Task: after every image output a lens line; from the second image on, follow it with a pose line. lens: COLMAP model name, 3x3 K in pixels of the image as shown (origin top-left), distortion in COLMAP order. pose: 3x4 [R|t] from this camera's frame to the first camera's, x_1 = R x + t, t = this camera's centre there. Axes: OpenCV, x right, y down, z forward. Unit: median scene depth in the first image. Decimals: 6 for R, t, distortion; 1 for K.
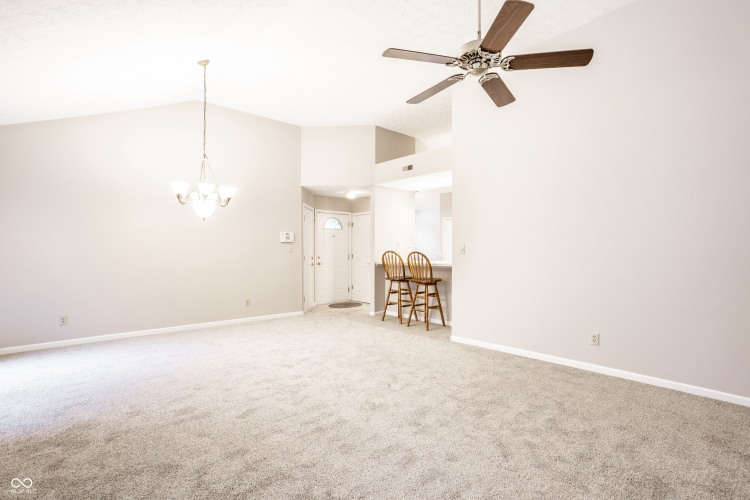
lens RADIAL K [[369.5, 0, 371.8], [0, 369.5, 247.5], [0, 0, 1]] dist [-0.038802, 0.029351]
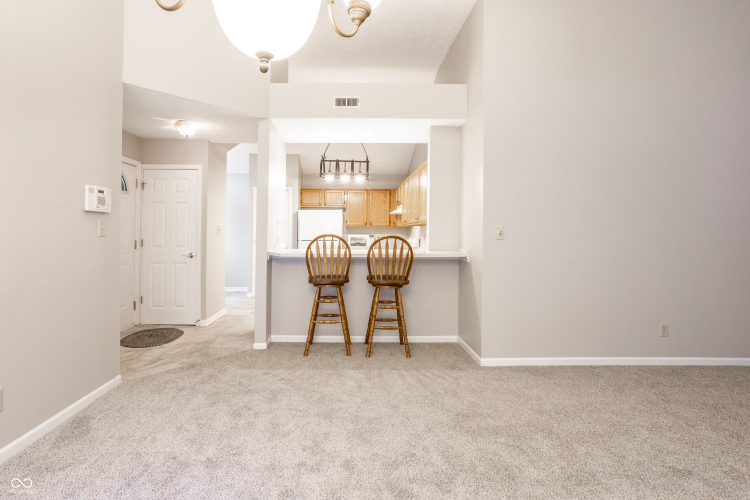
lens RADIAL K [[389.6, 0, 348.9], [0, 389.6, 224.9], [0, 0, 1]] dist [-0.048735, 0.025932]
pose [[0.667699, 0.018108, 0.744211, -0.407744], [-0.009837, 0.999831, -0.015503, 0.003872], [-0.744366, 0.003030, 0.667765, 0.591882]]
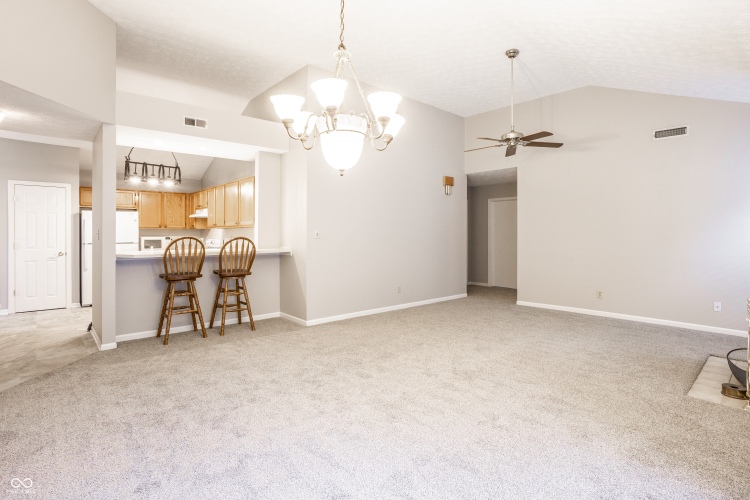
lens RADIAL K [[385.8, 0, 381.6], [0, 385.8, 235.0], [0, 0, 1]] dist [-0.002491, -0.000202]
pose [[0.007966, -0.003627, 0.999962, -0.692922], [-0.003852, 0.999986, 0.003658, 0.002109], [-0.999961, -0.003881, 0.007952, 0.665334]]
